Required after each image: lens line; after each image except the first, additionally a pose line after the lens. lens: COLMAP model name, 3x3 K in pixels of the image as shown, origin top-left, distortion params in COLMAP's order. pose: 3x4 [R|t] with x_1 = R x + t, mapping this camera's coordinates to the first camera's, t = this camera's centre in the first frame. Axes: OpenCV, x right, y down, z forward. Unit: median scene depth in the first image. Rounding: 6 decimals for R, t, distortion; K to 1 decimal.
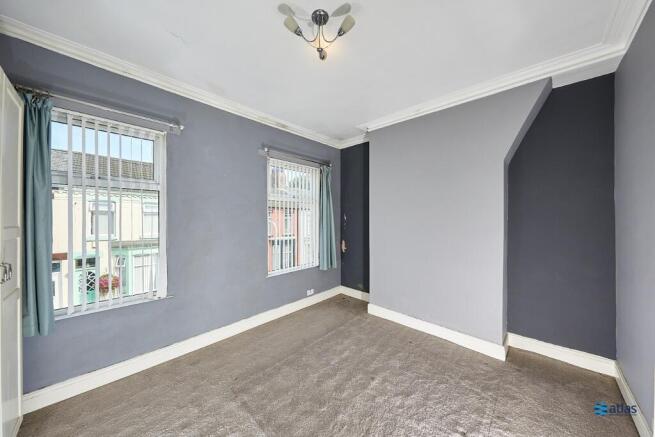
lens RADIAL K [[227.0, 0, 328.3], [0, 227.0, 218.4], [0, 0, 1]] dist [-0.001704, -0.000148]
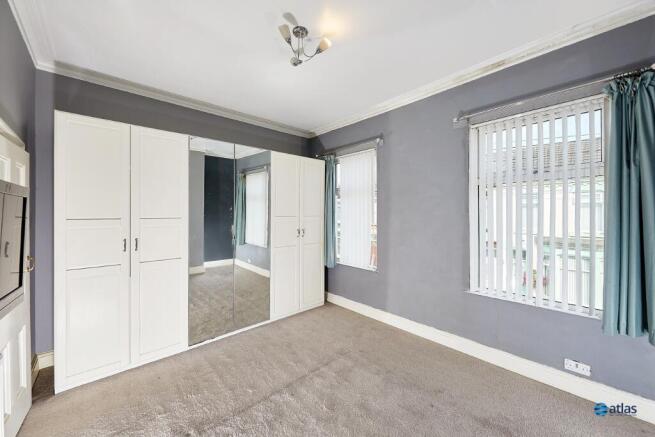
lens RADIAL K [[258.1, 0, 328.5], [0, 258.1, 215.5], [0, 0, 1]] dist [-0.001000, 0.000108]
pose [[-0.091643, 0.008819, -0.995753, 0.593848], [0.001917, 0.999960, 0.008680, 0.005297], [0.995790, -0.001113, -0.091656, 0.633180]]
